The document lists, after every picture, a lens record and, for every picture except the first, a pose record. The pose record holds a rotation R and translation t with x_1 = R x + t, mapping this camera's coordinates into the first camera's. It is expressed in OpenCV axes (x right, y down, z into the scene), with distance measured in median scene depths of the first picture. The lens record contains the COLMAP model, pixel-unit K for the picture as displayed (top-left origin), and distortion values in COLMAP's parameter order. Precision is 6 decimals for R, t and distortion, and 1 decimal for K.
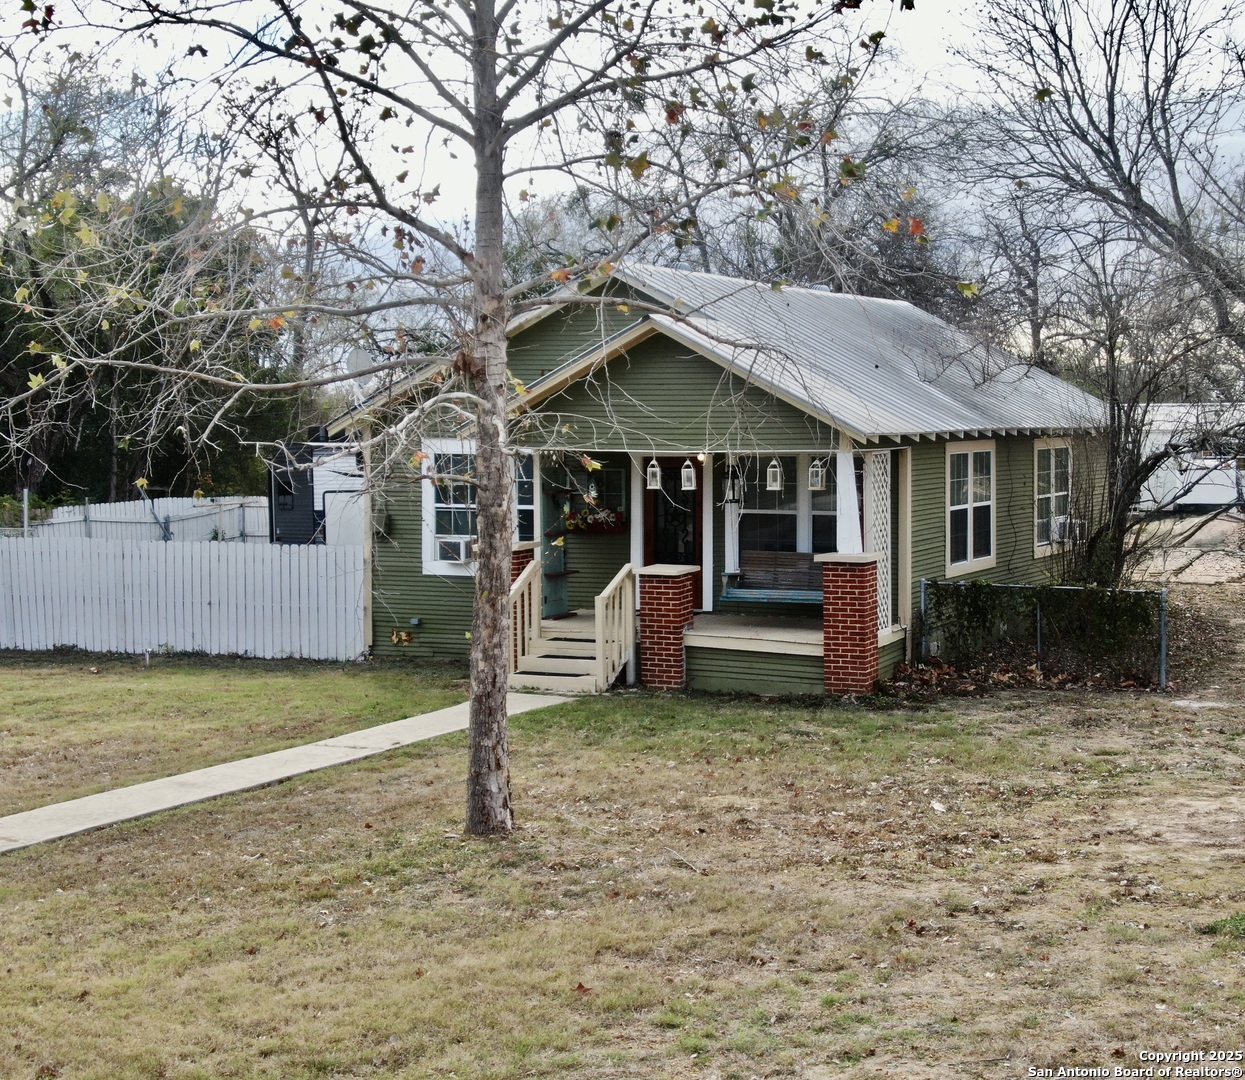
lens RADIAL K [[2077.3, 0, 626.8], [0, 2077.3, 539.2], [0, 0, 1]] dist [0.002114, 0.000000]
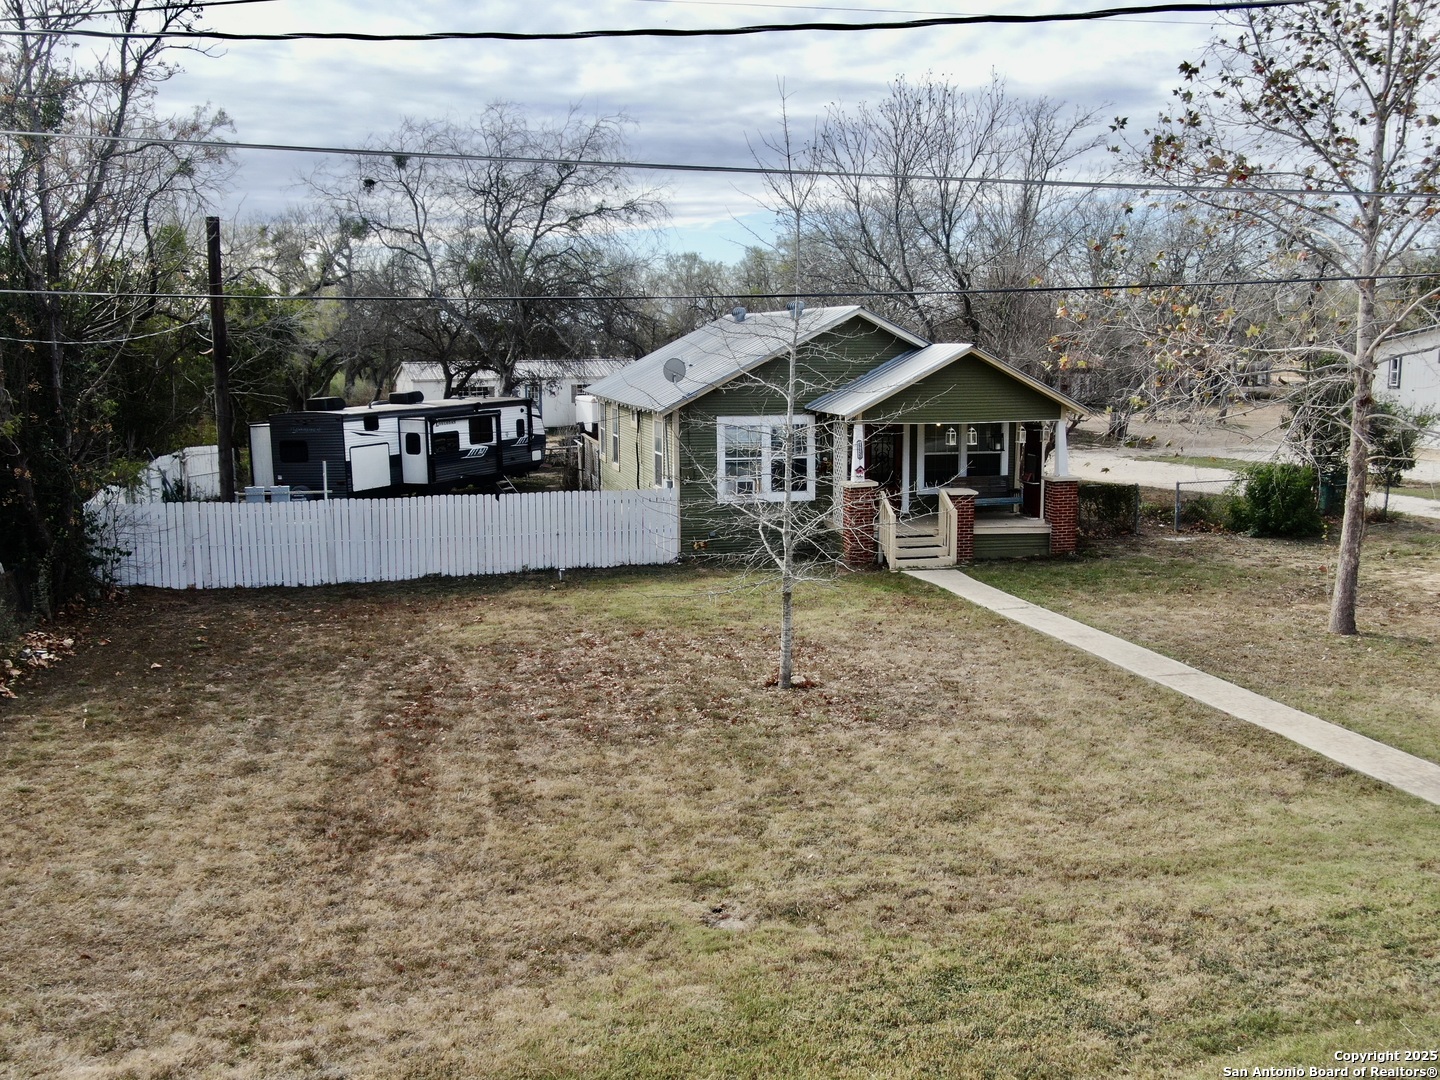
lens RADIAL K [[1347.7, 0, 720.4], [0, 1347.7, 542.3], [0, 0, 1]] dist [-0.010066, 0.000000]
pose [[0.762867, -0.088372, 0.640487, -0.862954], [0.034499, 0.994768, 0.096163, -0.059081], [-0.645634, -0.051264, 0.761924, 0.264283]]
